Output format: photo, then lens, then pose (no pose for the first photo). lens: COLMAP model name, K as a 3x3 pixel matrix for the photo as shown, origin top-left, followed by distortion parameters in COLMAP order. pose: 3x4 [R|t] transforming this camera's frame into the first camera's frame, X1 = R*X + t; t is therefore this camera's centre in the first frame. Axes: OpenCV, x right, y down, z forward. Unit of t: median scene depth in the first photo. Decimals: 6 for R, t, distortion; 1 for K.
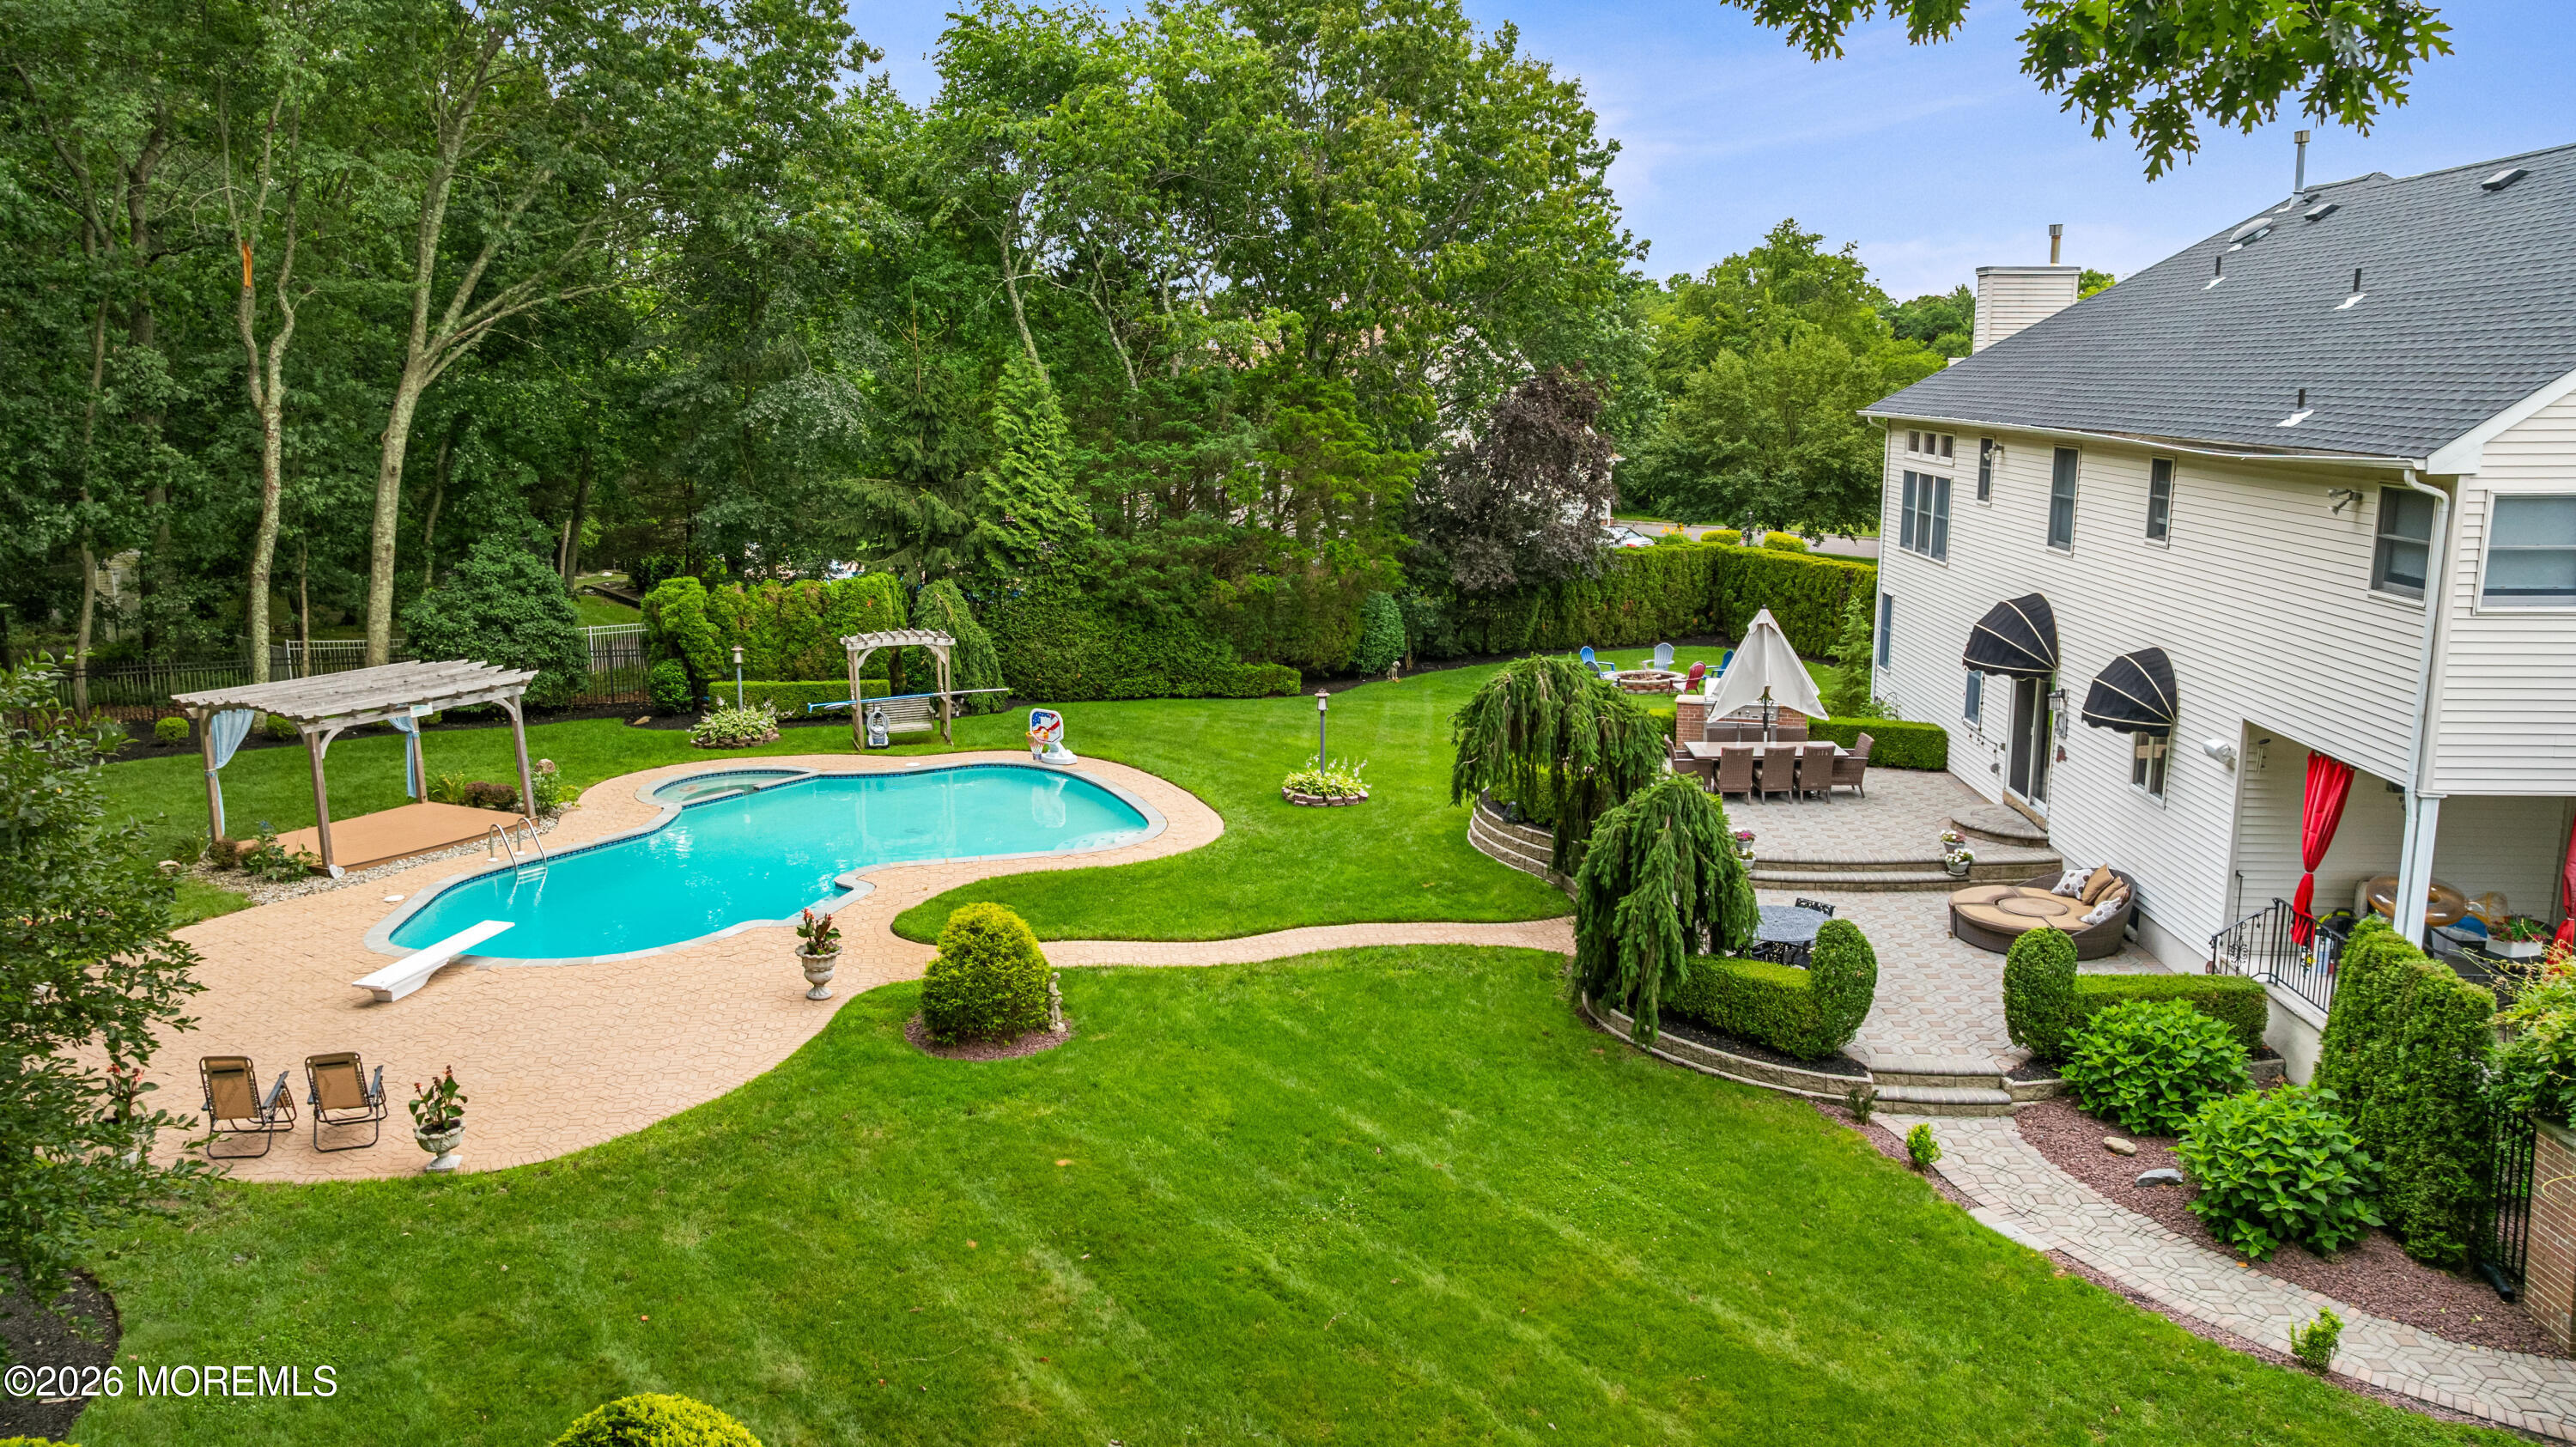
lens RADIAL K [[1808.2, 0, 1281.1], [0, 1808.2, 728.5], [0, 0, 1]] dist [-0.021664, 0.006241]
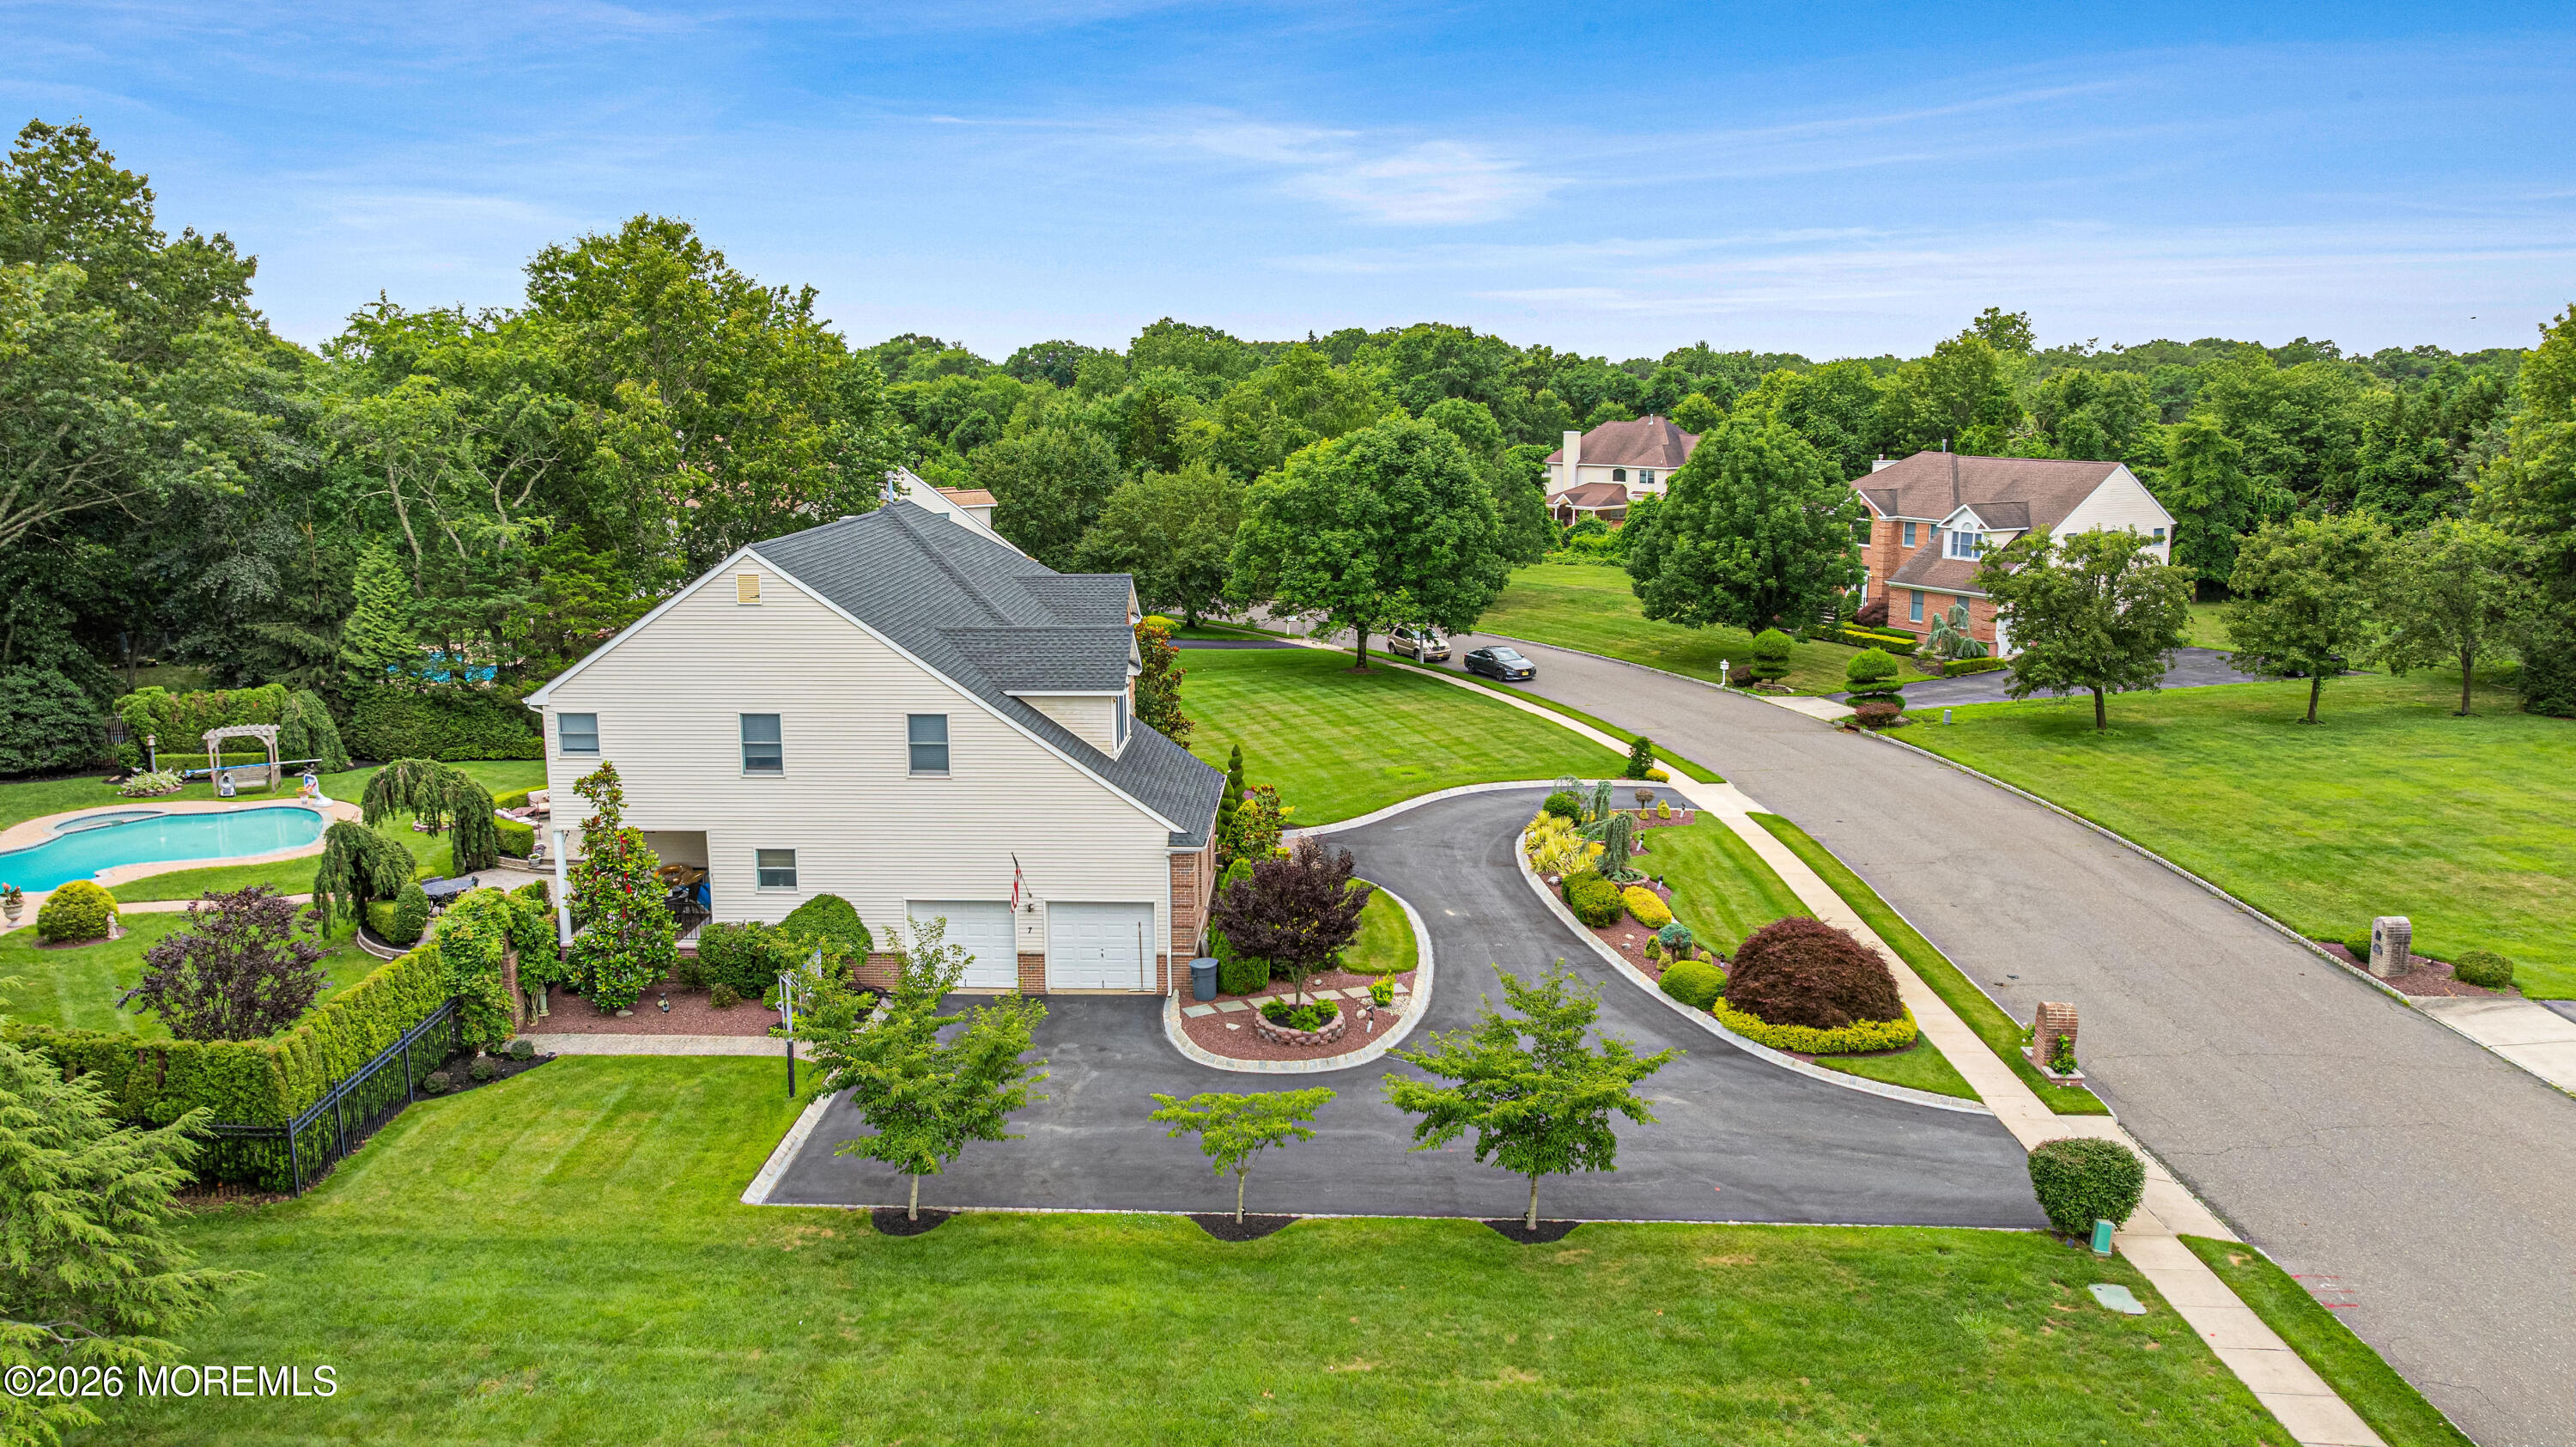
lens RADIAL K [[1808.2, 0, 1299.0], [0, 1808.2, 720.5], [0, 0, 1]] dist [-0.021664, 0.006241]
pose [[0.999001, -0.004563, 0.044446, 0.605962], [0.005050, 0.999928, -0.010859, -0.032247], [-0.044393, 0.011073, 0.998953, -0.616056]]
